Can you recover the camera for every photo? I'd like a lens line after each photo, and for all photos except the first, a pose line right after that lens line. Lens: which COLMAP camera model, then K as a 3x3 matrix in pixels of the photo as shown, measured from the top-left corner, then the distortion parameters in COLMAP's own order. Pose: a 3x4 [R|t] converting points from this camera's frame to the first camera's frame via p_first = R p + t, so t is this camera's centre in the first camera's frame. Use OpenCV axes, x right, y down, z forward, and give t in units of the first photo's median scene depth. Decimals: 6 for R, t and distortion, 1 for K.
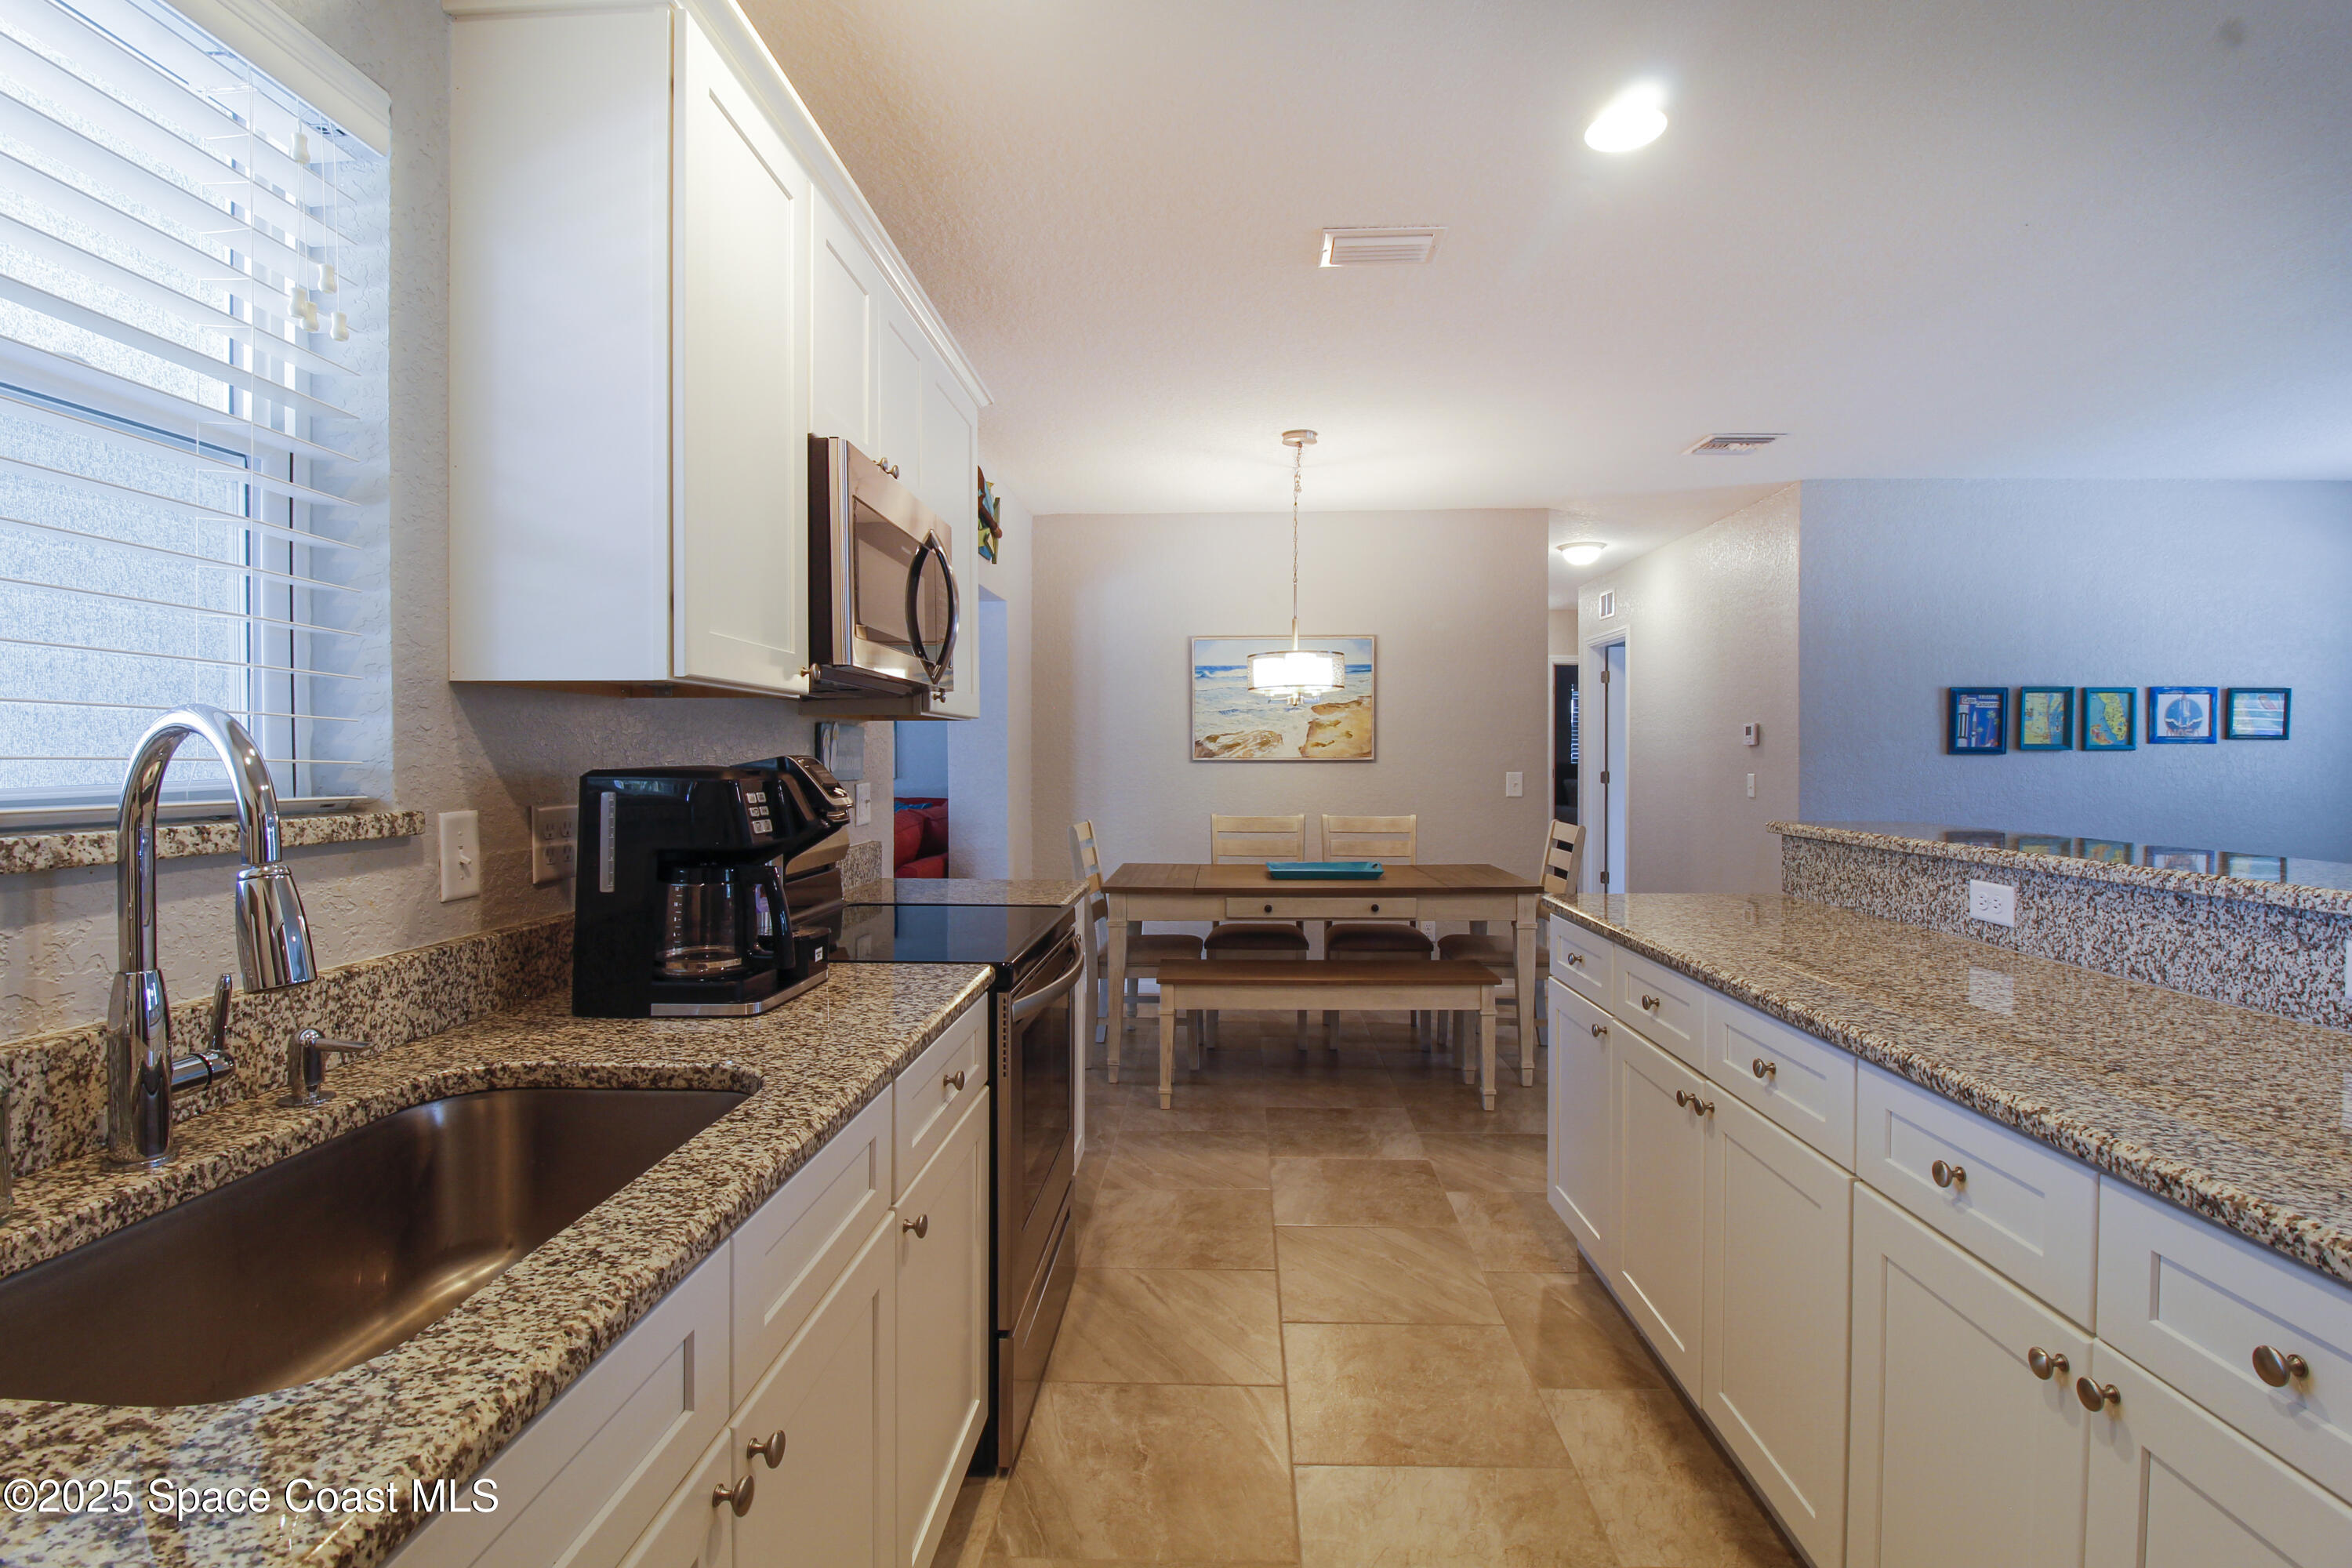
lens RADIAL K [[1177.4, 0, 1176.0], [0, 1177.4, 784.0], [0, 0, 1]] dist [-0.001055, -0.000171]
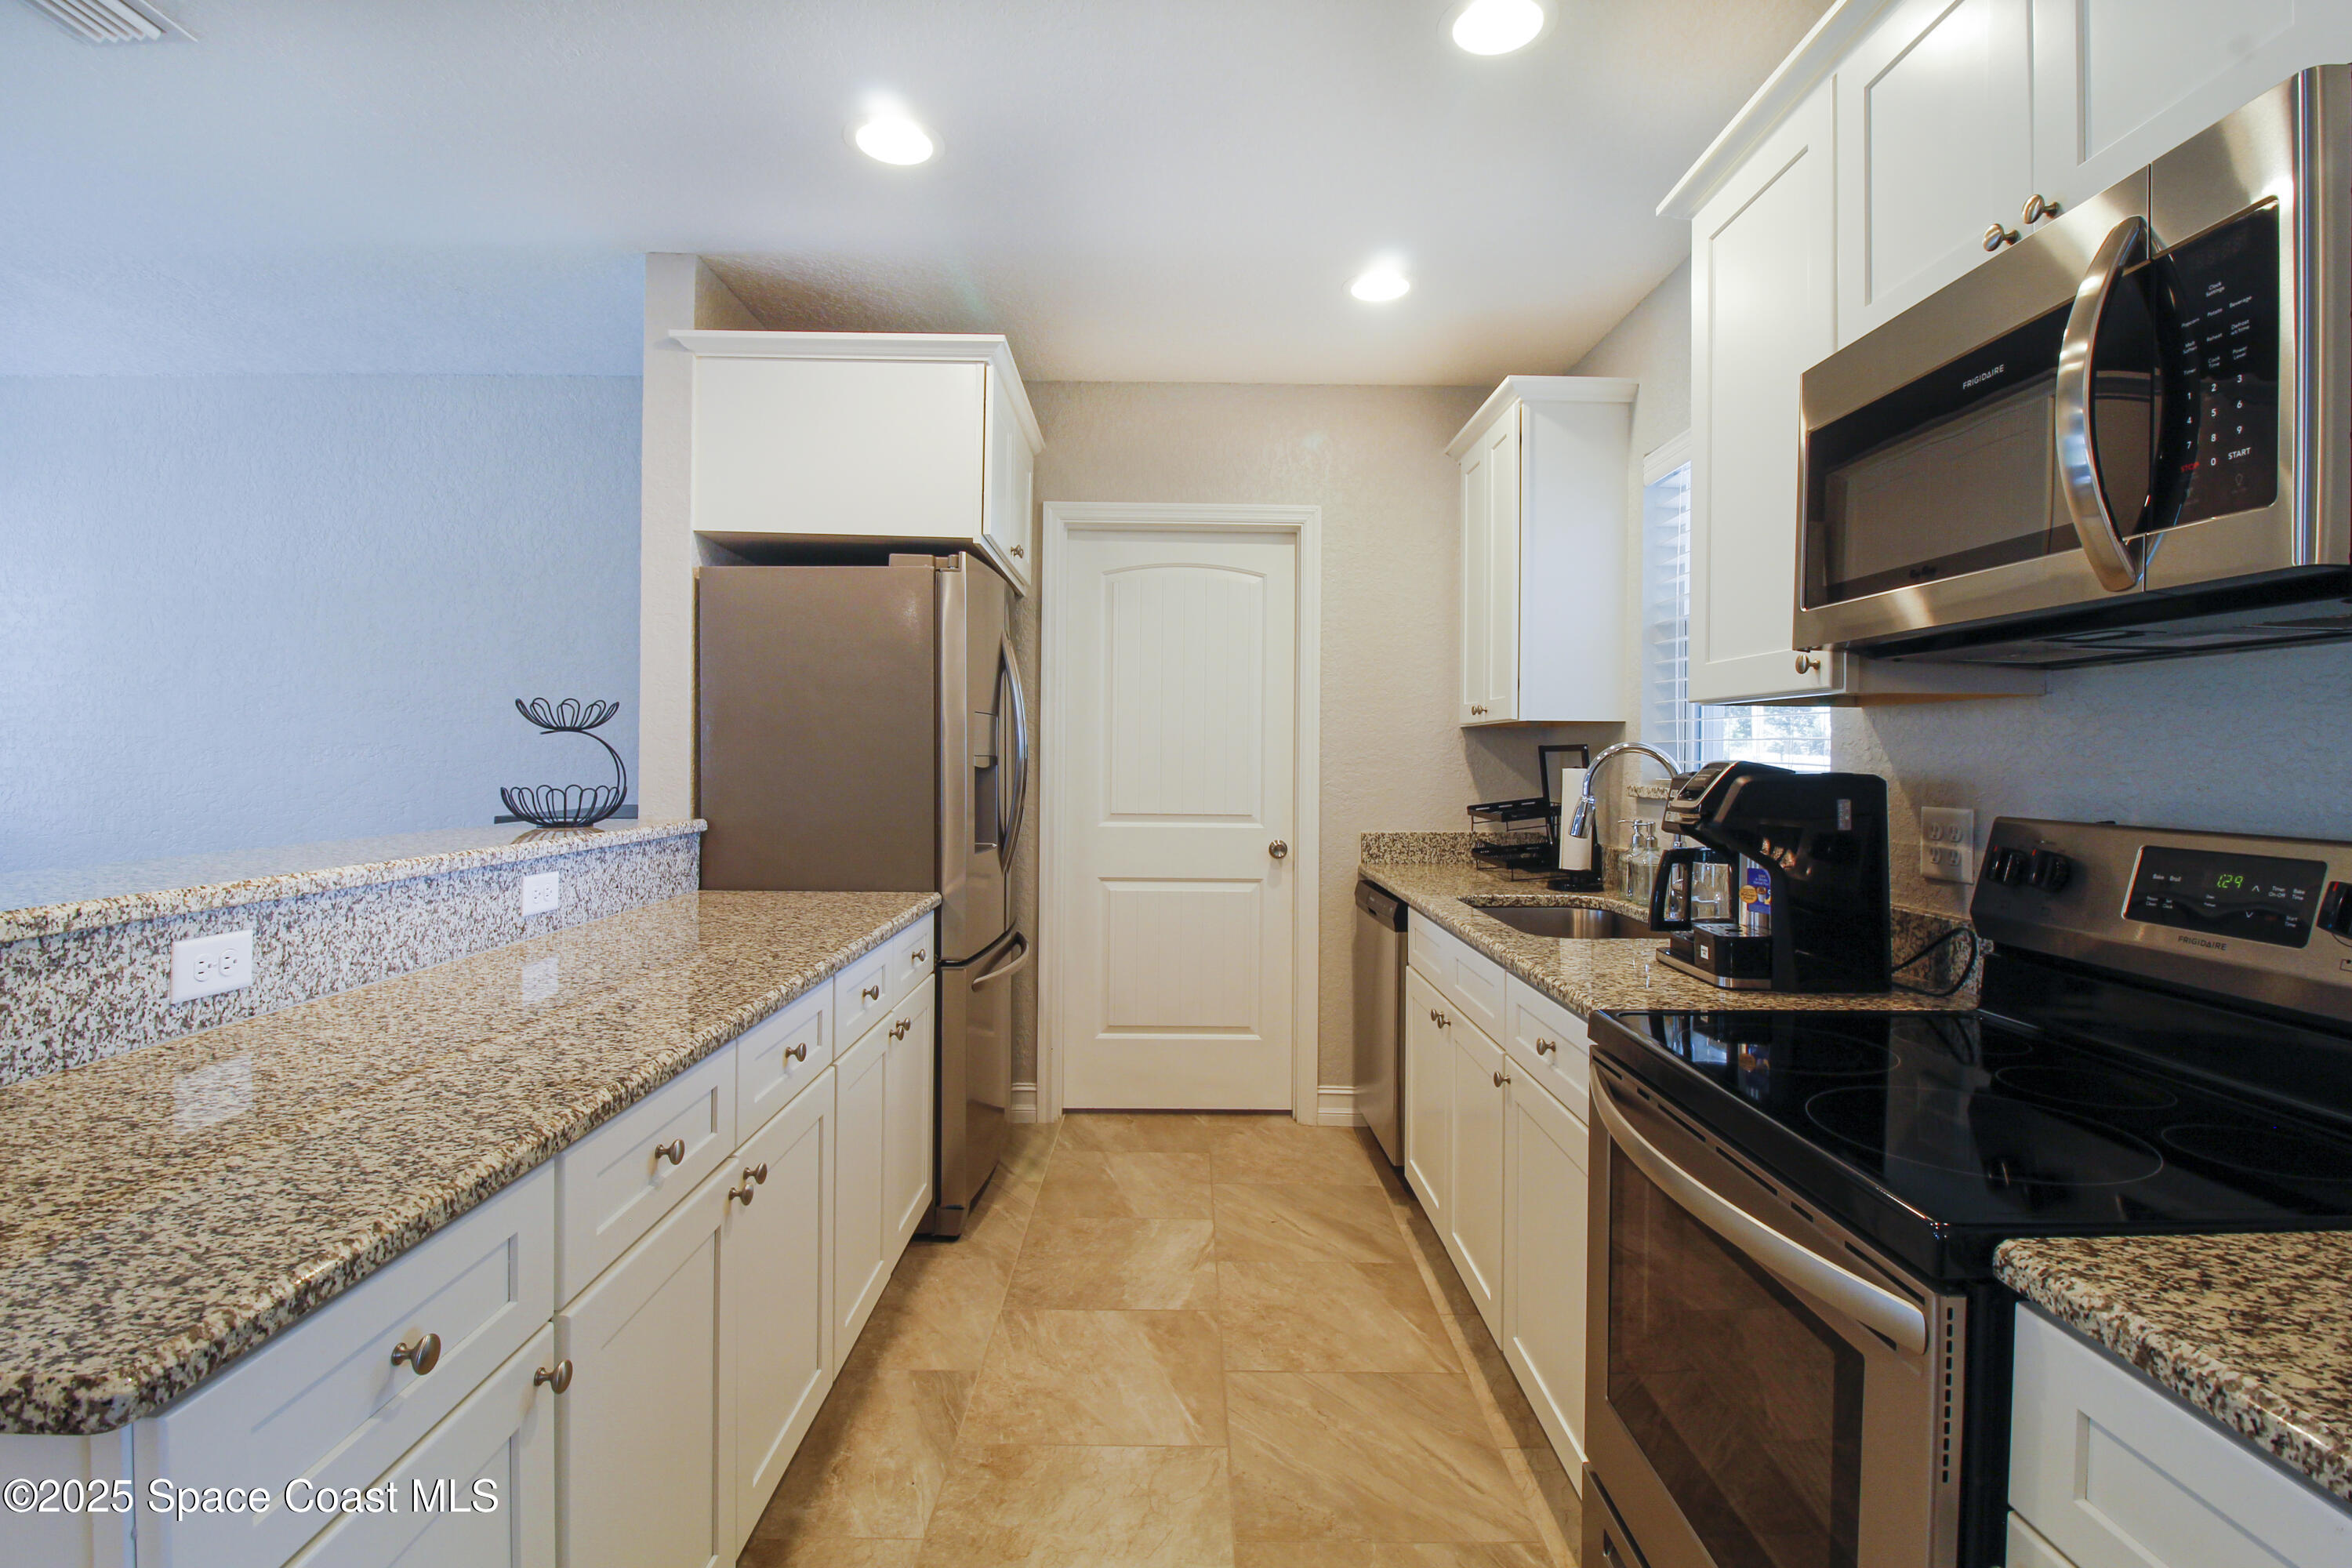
lens RADIAL K [[1104.1, 0, 1201.0], [0, 1104.1, 753.2], [0, 0, 1]] dist [-0.010901, -0.000621]
pose [[-0.997984, -0.008805, -0.062845, 0.177394], [-0.010083, 0.999748, 0.020055, -0.038378], [0.062652, 0.020649, -0.997822, 1.689627]]
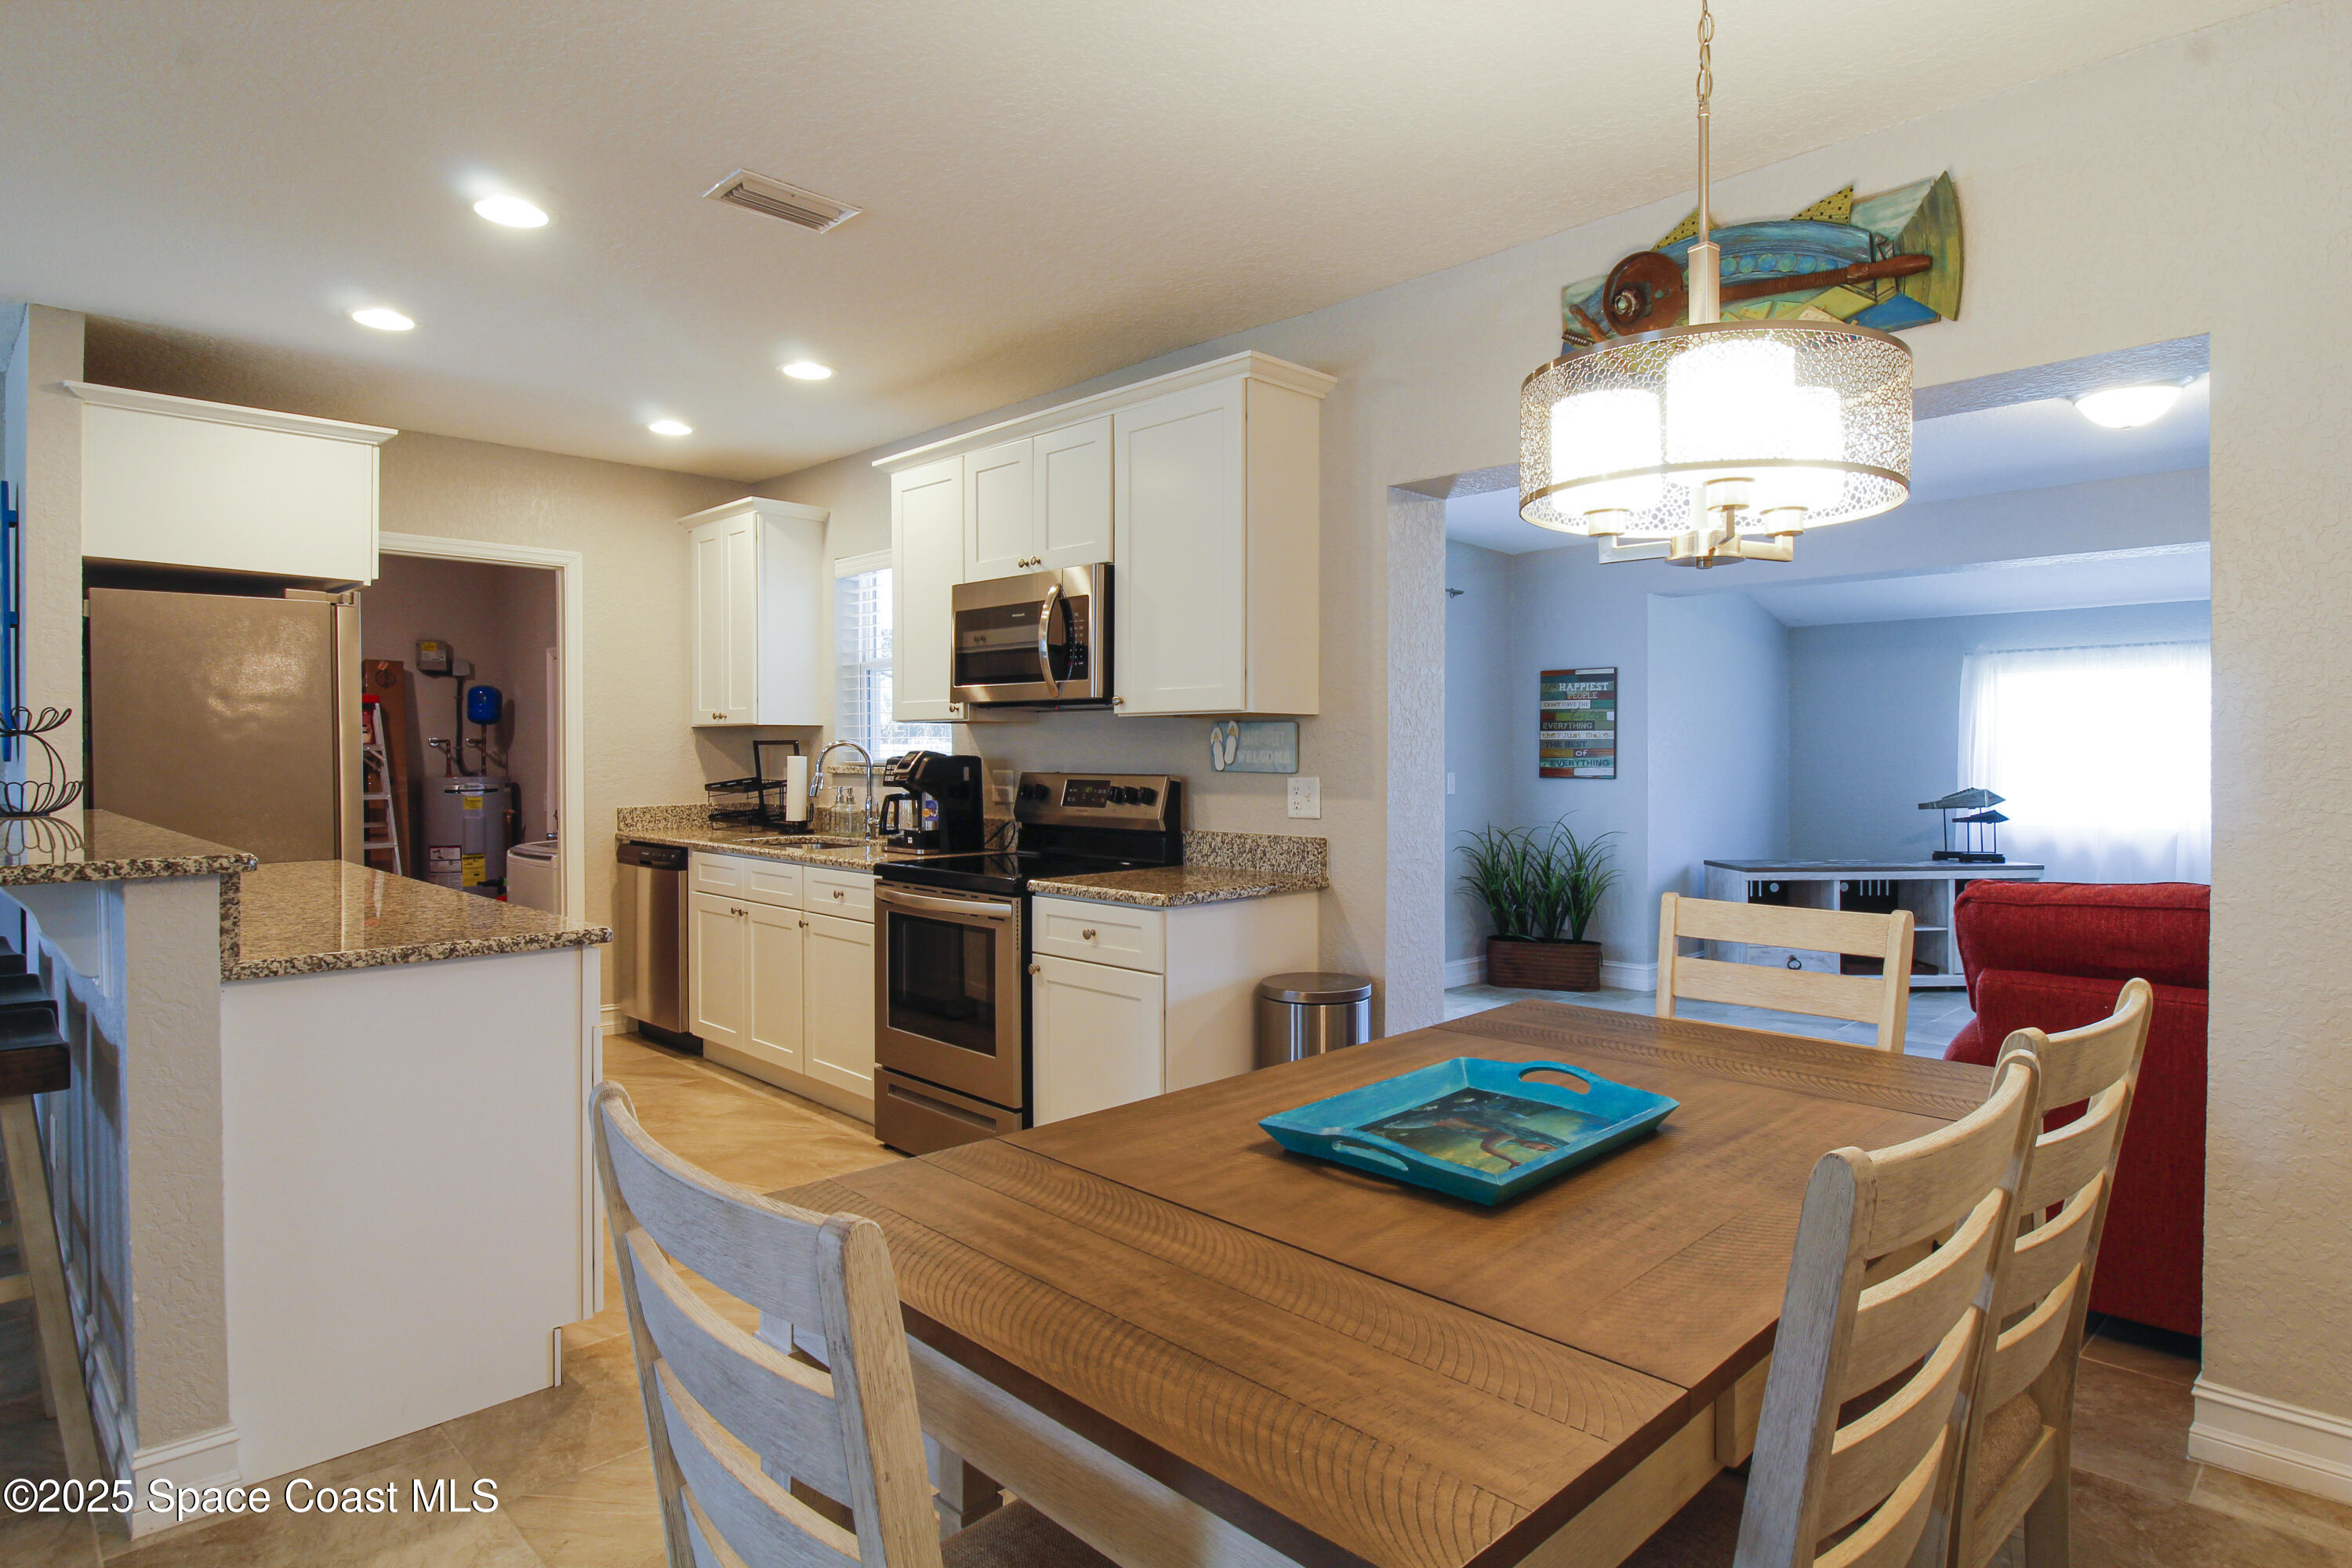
lens RADIAL K [[1292.4, 0, 1196.2], [0, 1292.4, 755.3], [0, 0, 1]] dist [-0.004052, -0.003612]
pose [[-0.669671, 0.004377, -0.742645, 0.906987], [-0.016332, 0.999654, 0.020618, -0.060149], [0.742478, 0.025936, -0.669368, 2.533300]]
